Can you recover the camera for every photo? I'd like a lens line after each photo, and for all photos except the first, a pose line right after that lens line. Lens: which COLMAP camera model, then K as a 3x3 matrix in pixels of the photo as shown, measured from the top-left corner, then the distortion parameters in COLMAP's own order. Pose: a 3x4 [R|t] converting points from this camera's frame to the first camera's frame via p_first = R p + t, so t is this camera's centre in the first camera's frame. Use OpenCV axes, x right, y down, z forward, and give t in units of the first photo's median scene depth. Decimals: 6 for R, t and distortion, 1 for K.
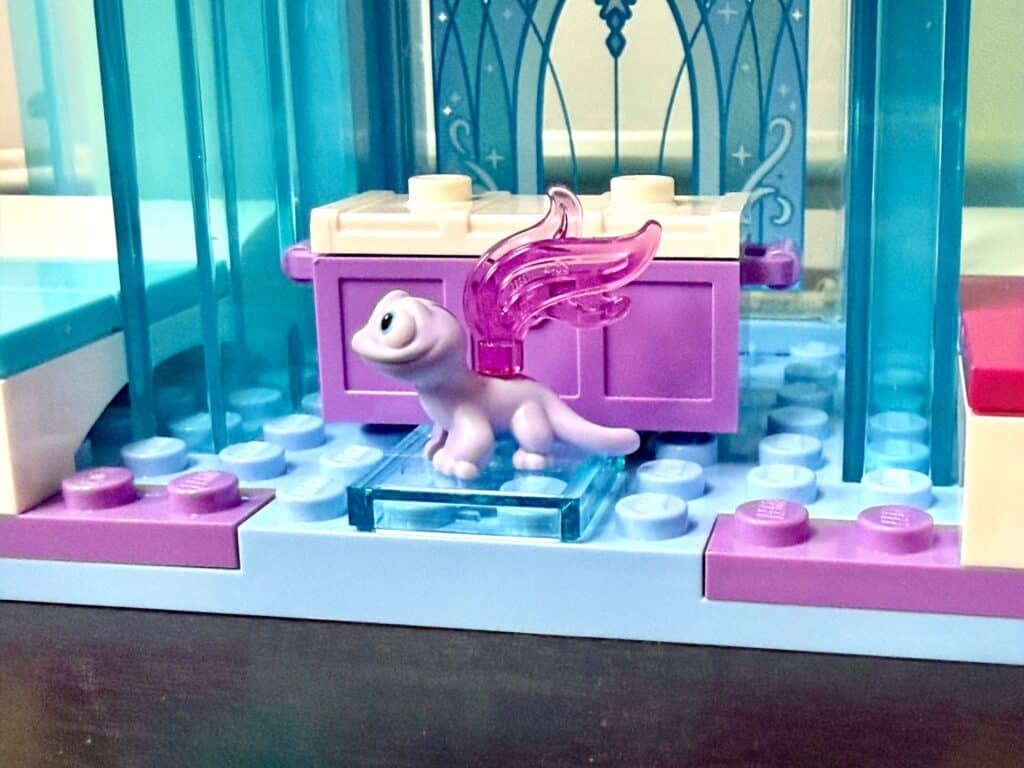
lens RADIAL K [[1491.7, 0, 662.9], [0, 1491.7, 384.9], [0, 0, 1]] dist [0.003737, 0.043173]
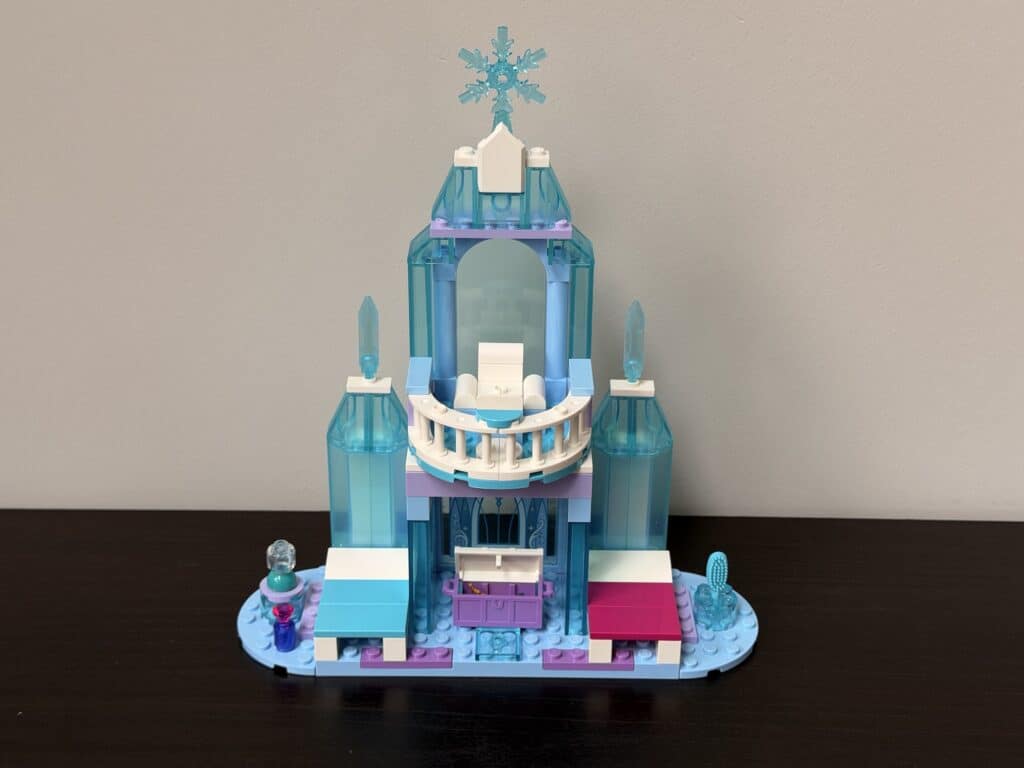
lens RADIAL K [[1469.2, 0, 512.0], [0, 1469.2, 384.0], [0, 0, 1]] dist [0.086742, -0.004093]
pose [[0.987321, -0.055880, 0.148573, -0.723864], [0.023977, 0.977748, 0.208410, -1.754719], [-0.156913, -0.202205, 0.966691, -3.482147]]
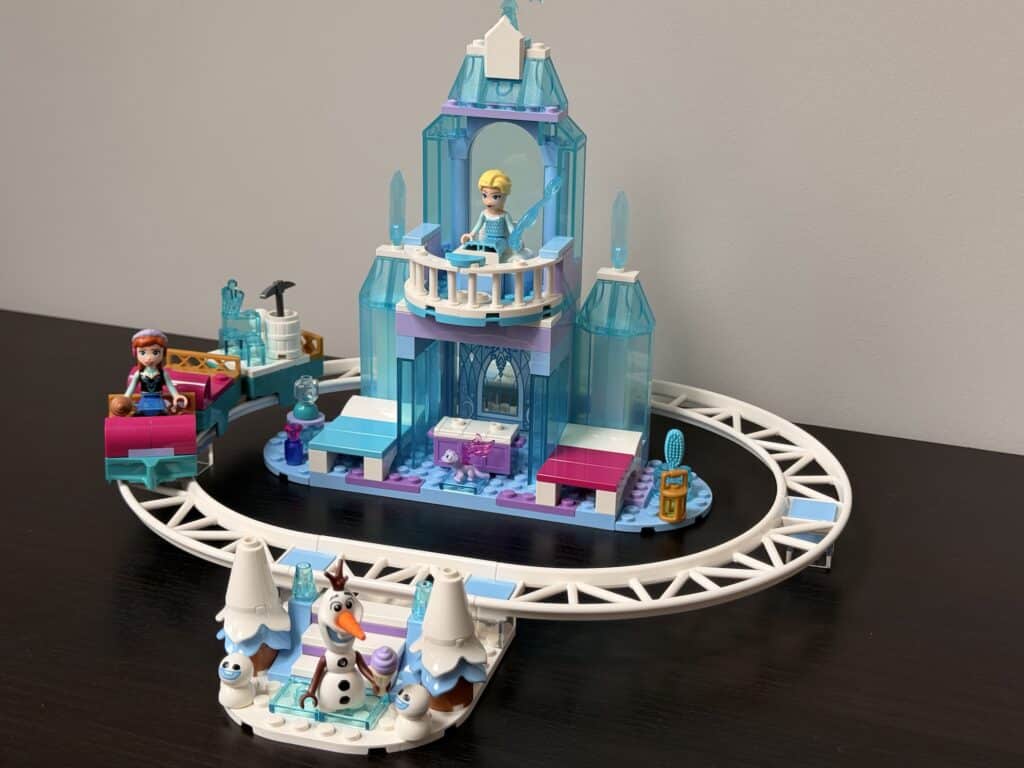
lens RADIAL K [[1469.2, 0, 512.0], [0, 1469.2, 384.0], [0, 0, 1]] dist [0.086742, -0.004093]
pose [[0.990693, 0.071081, -0.116082, 0.661518], [-0.058562, 0.992435, 0.107905, -0.880684], [0.122874, -0.100103, 0.987361, -4.281341]]
